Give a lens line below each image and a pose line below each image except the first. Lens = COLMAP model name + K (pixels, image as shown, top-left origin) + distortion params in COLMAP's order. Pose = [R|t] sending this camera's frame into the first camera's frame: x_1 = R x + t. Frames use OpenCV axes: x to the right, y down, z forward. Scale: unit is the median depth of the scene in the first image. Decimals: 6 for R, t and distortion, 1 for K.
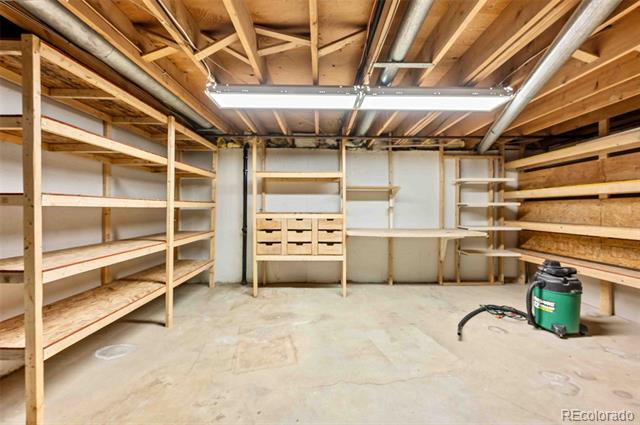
lens RADIAL K [[270.7, 0, 323.0], [0, 270.7, 209.9], [0, 0, 1]] dist [0.000024, -0.000497]
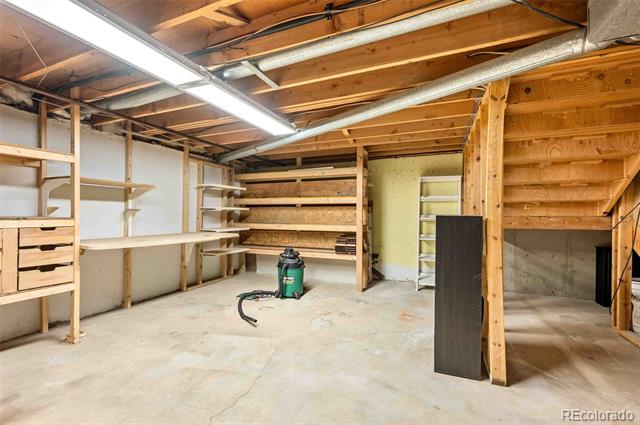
lens RADIAL K [[270.7, 0, 325.3], [0, 270.7, 215.6], [0, 0, 1]] dist [0.000024, -0.000497]
pose [[0.383696, -0.003771, 0.923452, -0.297485], [-0.004553, 0.999972, 0.005975, -0.000115], [-0.923448, -0.006497, 0.383668, 0.189299]]
